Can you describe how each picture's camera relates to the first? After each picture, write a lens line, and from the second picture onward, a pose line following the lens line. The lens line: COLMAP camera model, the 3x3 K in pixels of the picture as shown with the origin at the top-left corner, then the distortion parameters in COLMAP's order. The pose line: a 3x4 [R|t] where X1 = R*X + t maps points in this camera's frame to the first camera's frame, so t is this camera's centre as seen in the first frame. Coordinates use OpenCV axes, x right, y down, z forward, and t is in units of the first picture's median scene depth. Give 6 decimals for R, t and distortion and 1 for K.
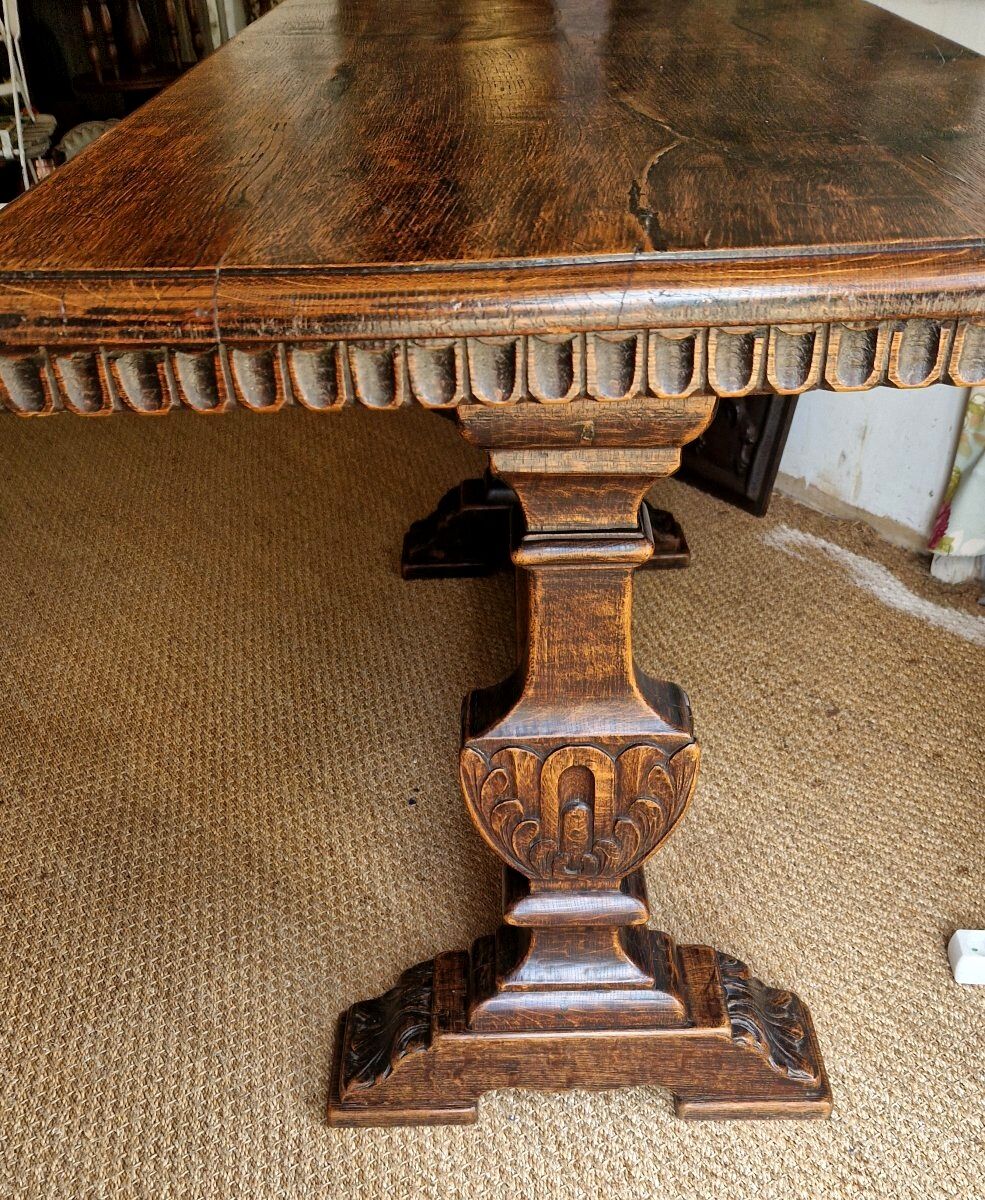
lens RADIAL K [[1197.7, 0, 475.9], [0, 1197.7, 887.5], [0, 0, 1]] dist [0.093155, -0.090282]
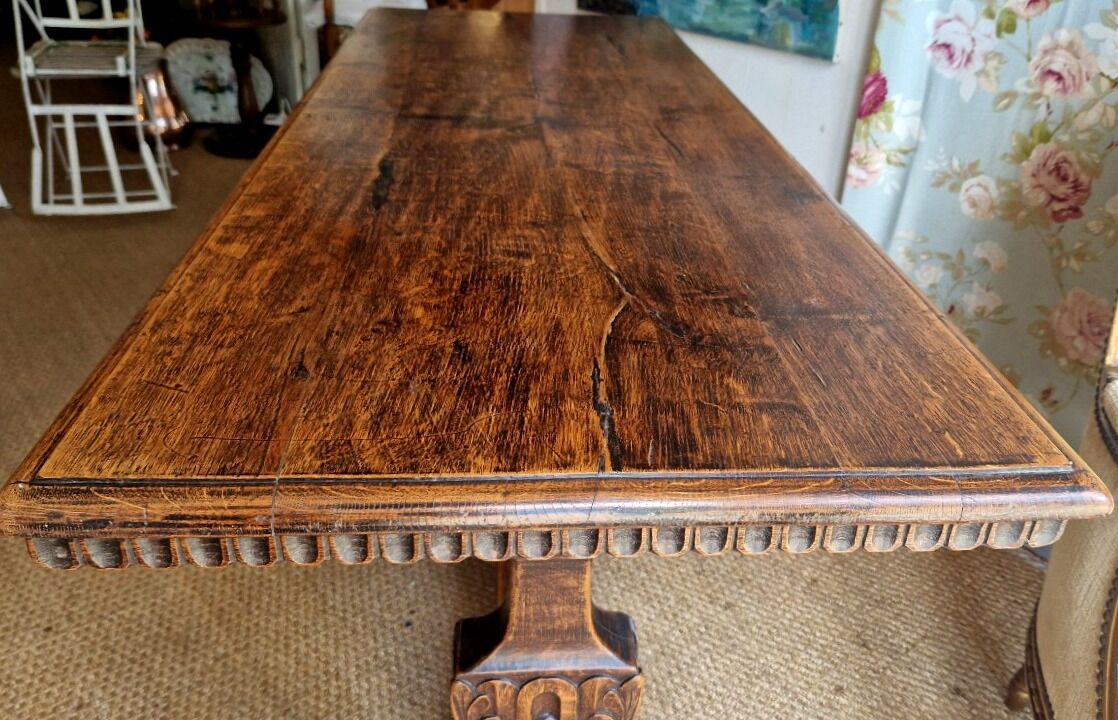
lens RADIAL K [[929.4, 0, 592.0], [0, 929.4, 335.9], [0, 0, 1]] dist [0.073247, -0.084950]
pose [[0.990094, 0.031870, 0.136744, -0.011284], [-0.002359, 0.977538, -0.210746, -0.219658], [-0.140389, 0.208336, 0.967929, -0.015993]]
